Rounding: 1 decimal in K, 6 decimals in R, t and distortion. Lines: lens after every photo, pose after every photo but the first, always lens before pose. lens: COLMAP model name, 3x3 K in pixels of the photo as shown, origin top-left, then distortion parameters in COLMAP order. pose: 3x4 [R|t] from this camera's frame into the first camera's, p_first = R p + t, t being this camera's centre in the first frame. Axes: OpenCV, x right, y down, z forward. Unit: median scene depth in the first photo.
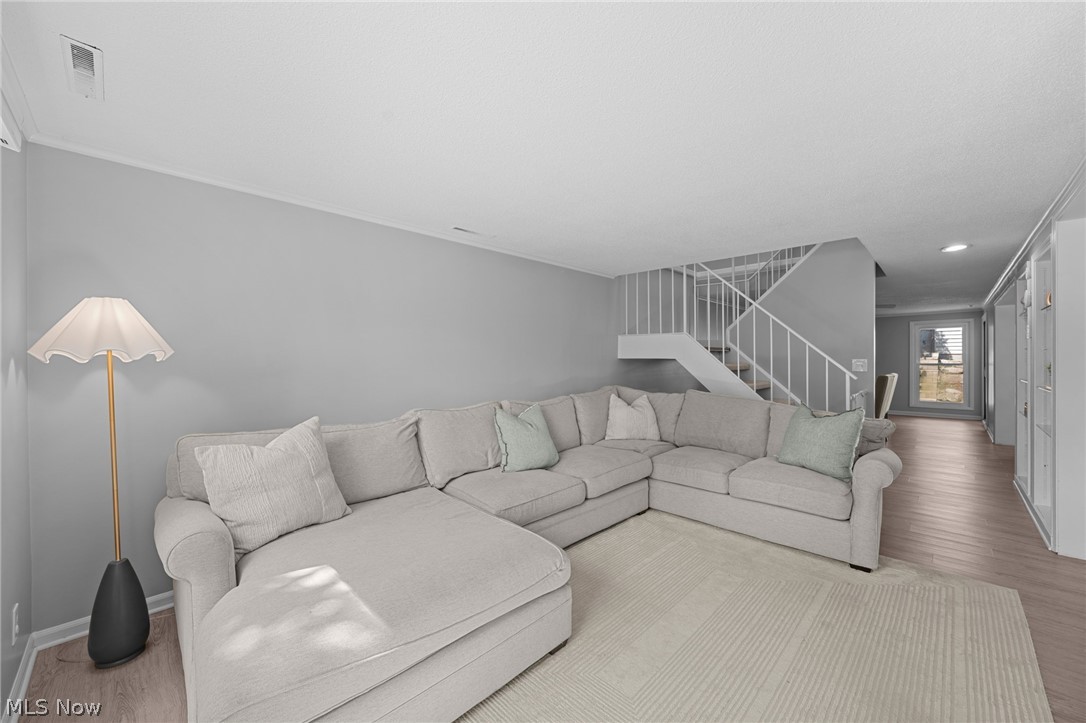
lens RADIAL K [[416.4, 0, 541.3], [0, 416.4, 362.9], [0, 0, 1]] dist [-0.009406, -0.000091]
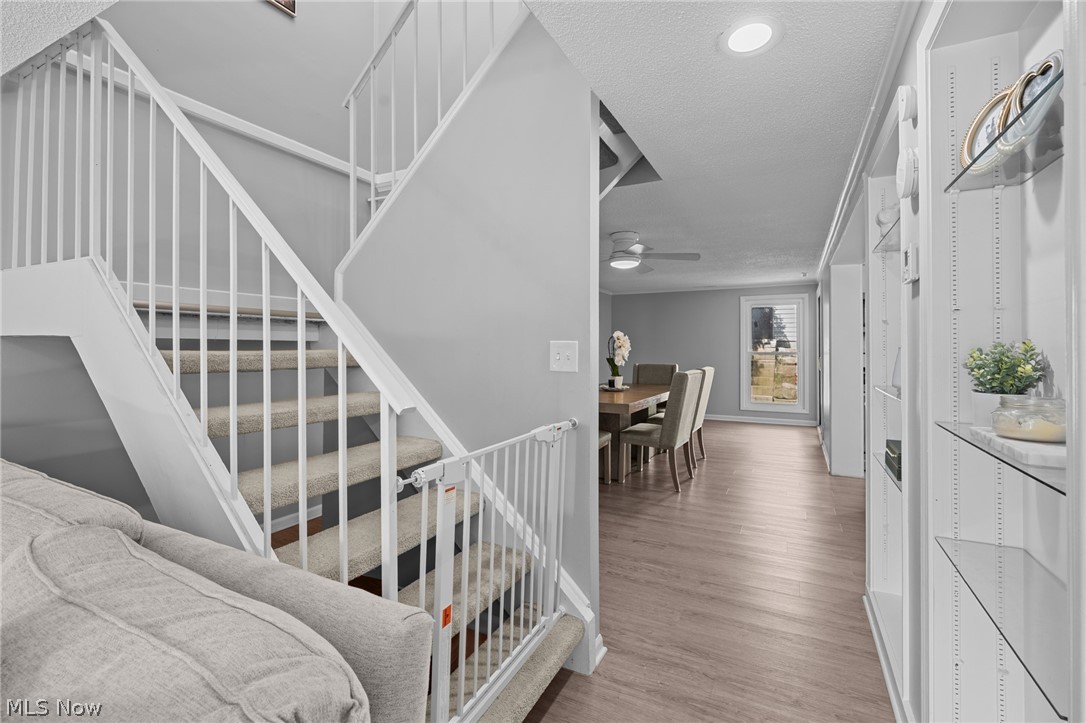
lens RADIAL K [[493.5, 0, 536.6], [0, 493.5, 345.0], [0, 0, 1]] dist [0.000900, -0.000214]
pose [[0.955630, 0.007030, 0.294486, 0.294320], [-0.003526, 0.999917, -0.012429, 0.001165], [-0.294549, 0.010840, 0.955575, 0.269099]]
